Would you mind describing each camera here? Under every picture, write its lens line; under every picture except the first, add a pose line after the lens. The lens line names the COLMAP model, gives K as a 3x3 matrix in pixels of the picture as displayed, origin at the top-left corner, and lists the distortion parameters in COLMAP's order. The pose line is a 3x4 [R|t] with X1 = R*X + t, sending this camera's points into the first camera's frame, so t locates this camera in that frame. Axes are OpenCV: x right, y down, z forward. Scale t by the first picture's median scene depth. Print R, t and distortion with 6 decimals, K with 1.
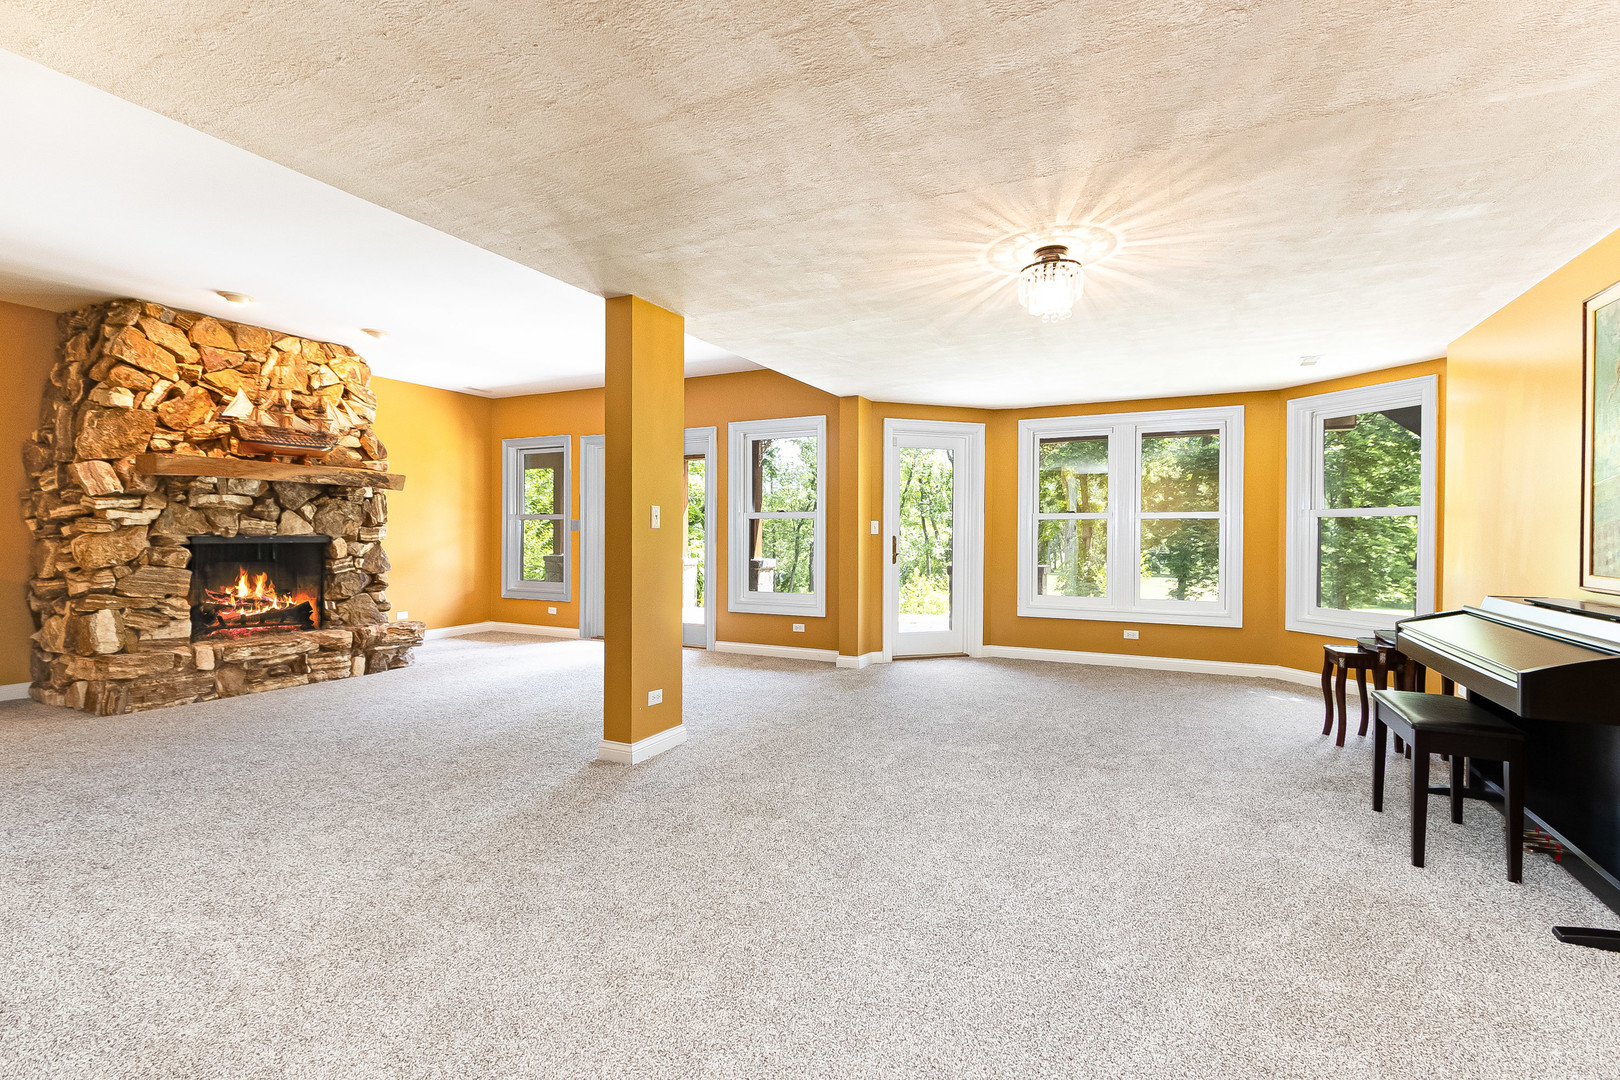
lens RADIAL K [[722.8, 0, 807.0], [0, 722.8, 537.8], [0, 0, 1]] dist [0.001708, 0.000918]
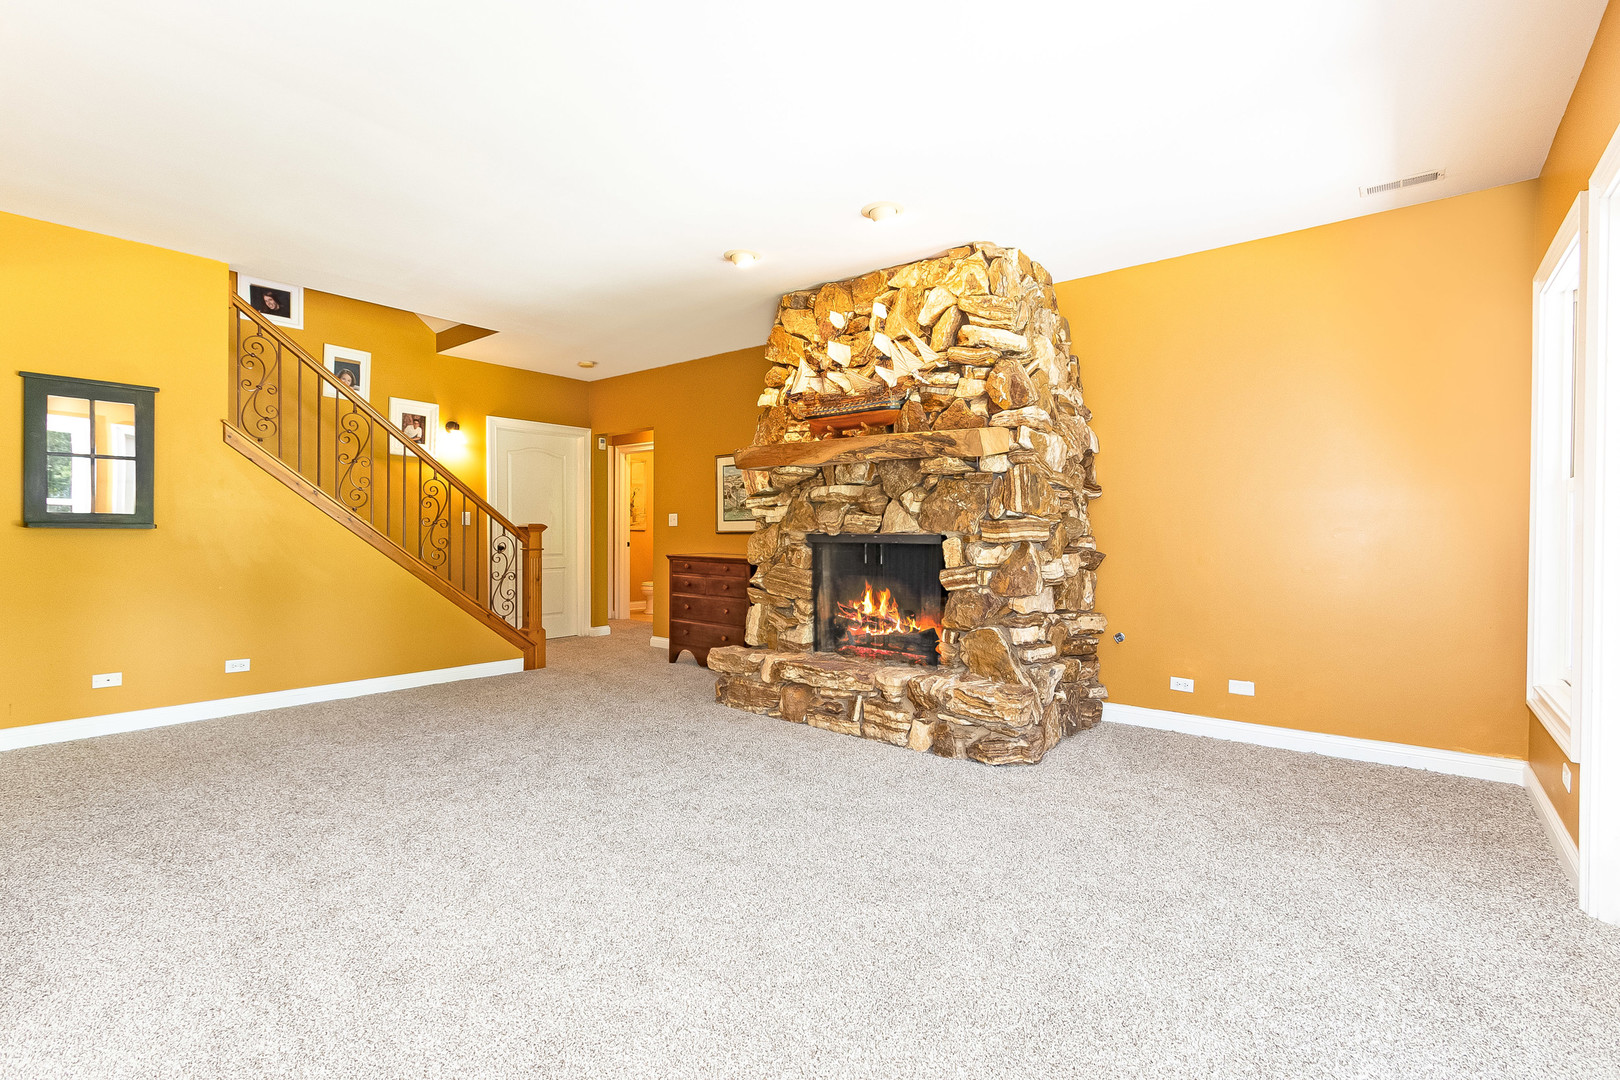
lens RADIAL K [[722.8, 0, 800.4], [0, 722.8, 540.5], [0, 0, 1]] dist [0.001708, 0.000918]
pose [[-0.210197, 0.005528, -0.977643, 0.036305], [-0.010005, 0.999919, 0.007805, -0.000873], [0.977608, 0.011422, -0.210125, 1.103011]]
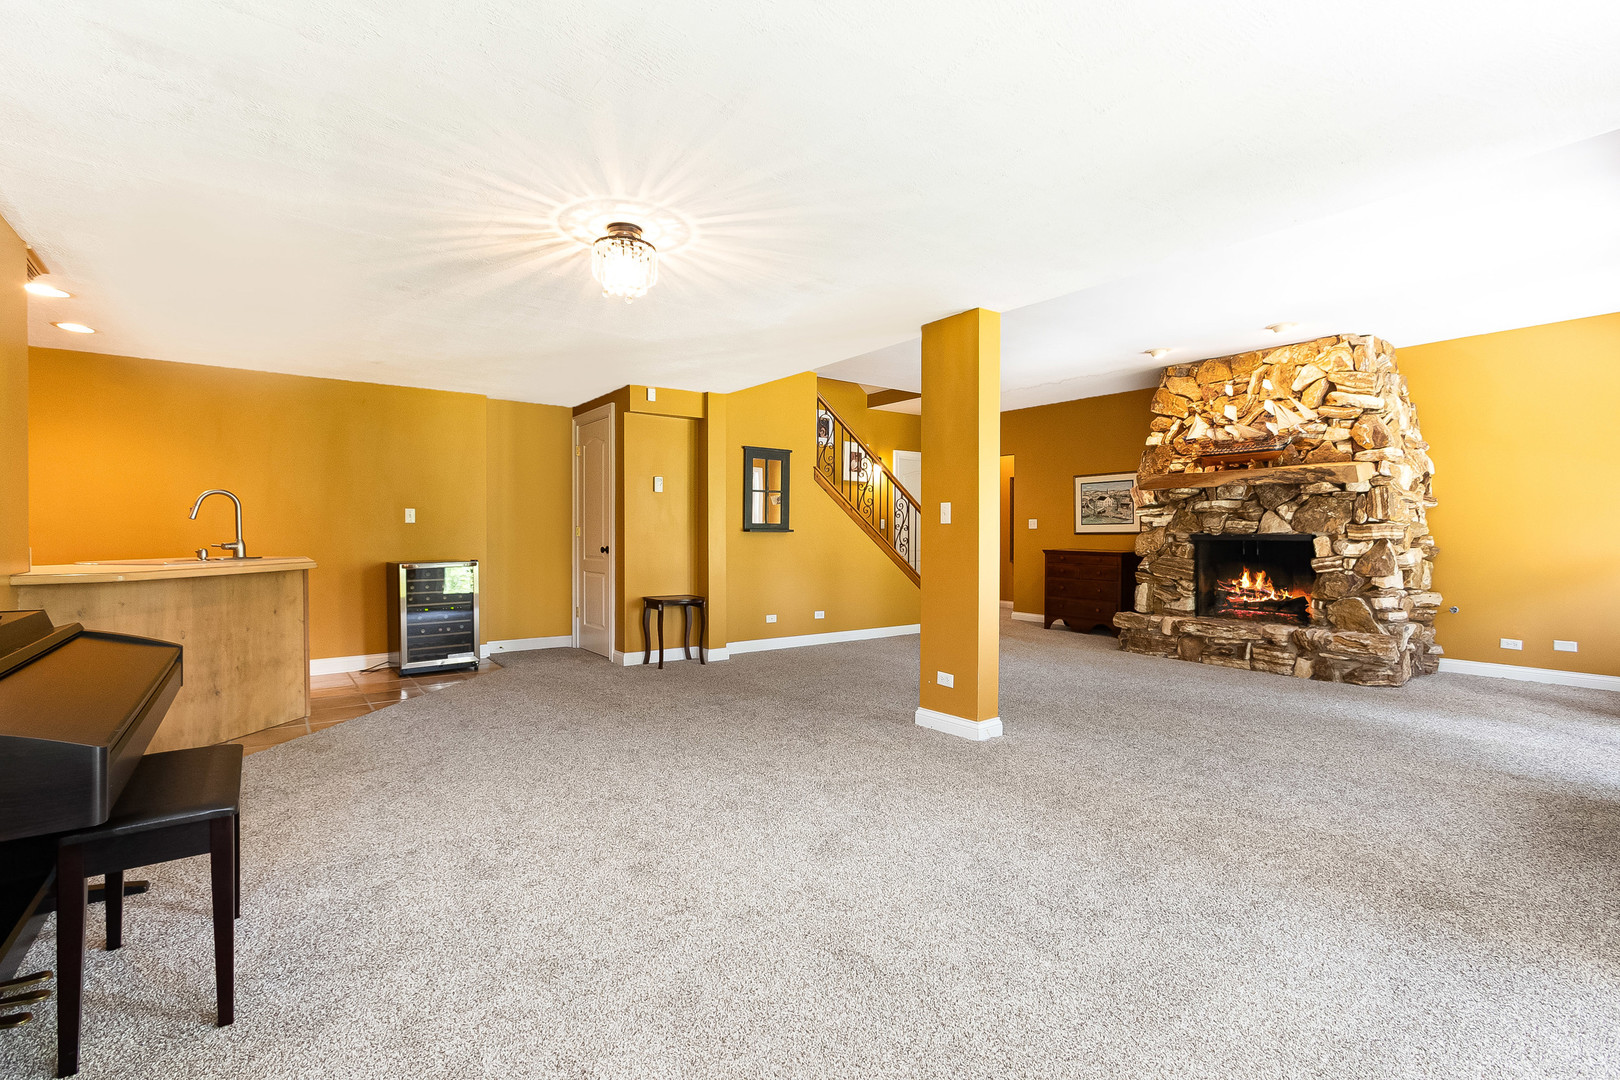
lens RADIAL K [[722.8, 0, 801.1], [0, 722.8, 539.9], [0, 0, 1]] dist [0.001708, 0.000918]
pose [[-0.443407, 0.004021, -0.896311, 0.589593], [-0.007781, 0.999935, 0.008336, 0.002553], [0.896286, 0.010671, -0.443347, 0.883934]]
